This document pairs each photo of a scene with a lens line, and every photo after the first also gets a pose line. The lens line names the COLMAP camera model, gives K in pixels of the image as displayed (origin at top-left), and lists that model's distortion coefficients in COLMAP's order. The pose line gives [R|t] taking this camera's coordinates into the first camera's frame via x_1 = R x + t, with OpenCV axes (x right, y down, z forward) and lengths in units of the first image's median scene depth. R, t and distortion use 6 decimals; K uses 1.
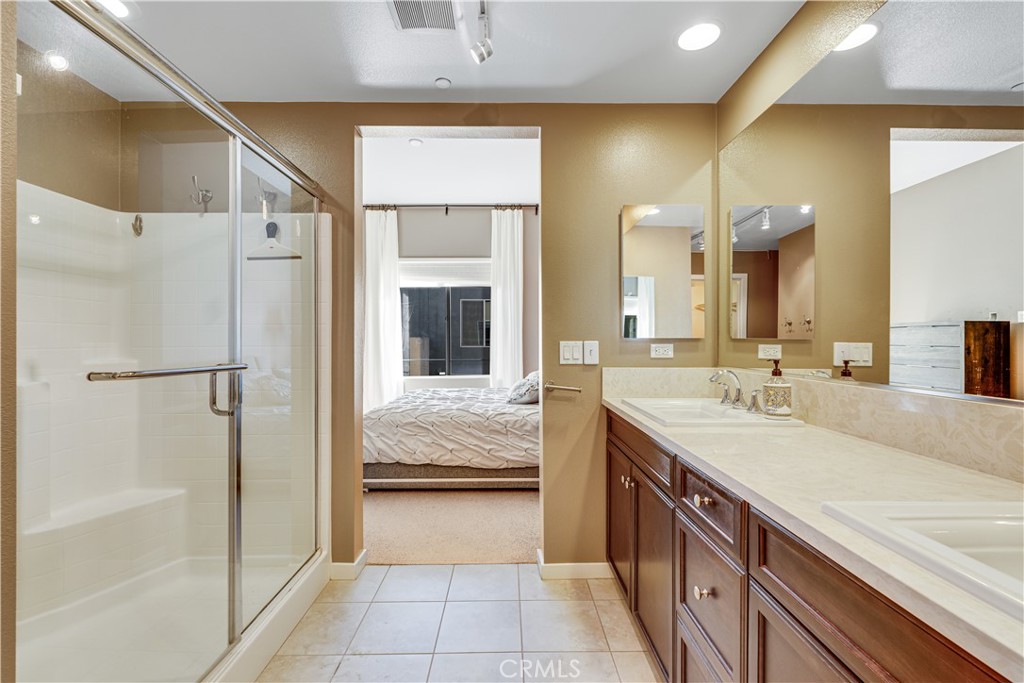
lens RADIAL K [[446.4, 0, 508.2], [0, 446.4, 338.2], [0, 0, 1]] dist [0.003059, 0.000381]
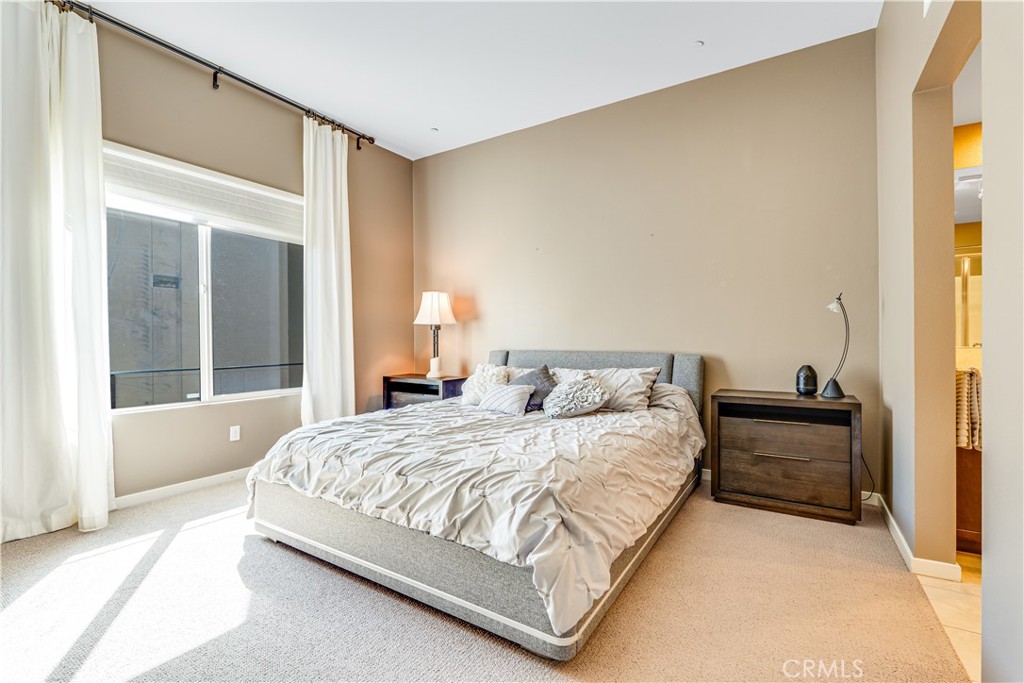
lens RADIAL K [[446.4, 0, 508.2], [0, 446.4, 338.2], [0, 0, 1]] dist [0.003059, 0.000381]
pose [[0.535915, -0.001377, 0.844271, -0.395590], [-0.000053, 0.999999, 0.001665, 0.013275], [-0.844272, -0.000937, 0.535914, 0.435111]]
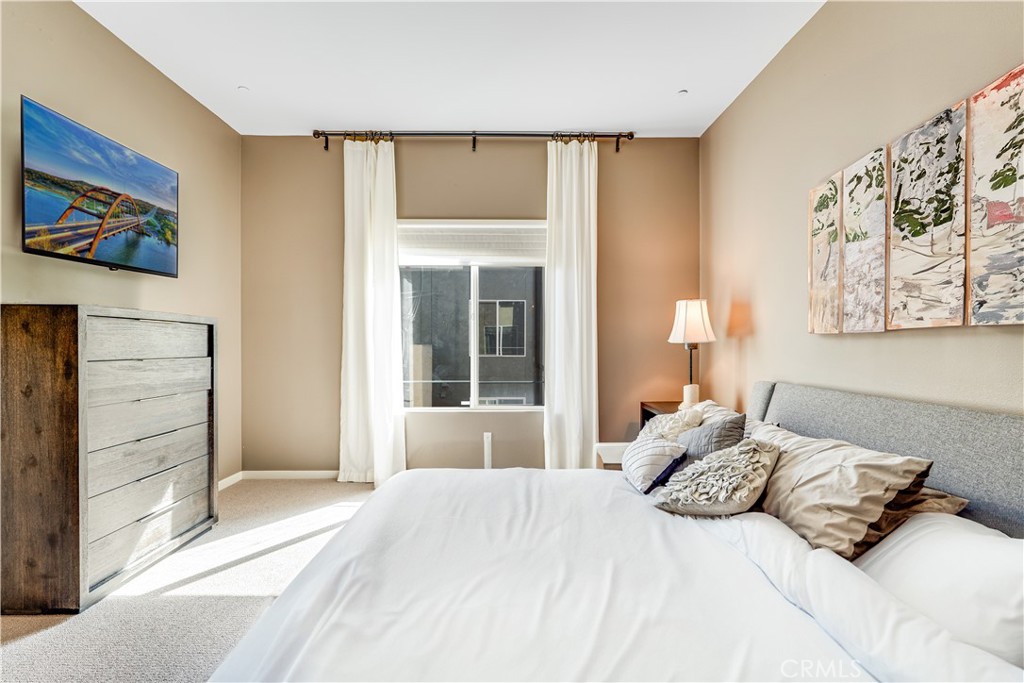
lens RADIAL K [[451.5, 0, 522.3], [0, 451.5, 343.8], [0, 0, 1]] dist [0.001281, 0.000016]
pose [[0.999599, 0.002432, 0.028206, -0.088232], [-0.002359, 0.999994, -0.002632, -0.003221], [-0.028212, 0.002565, 0.999599, 0.366861]]
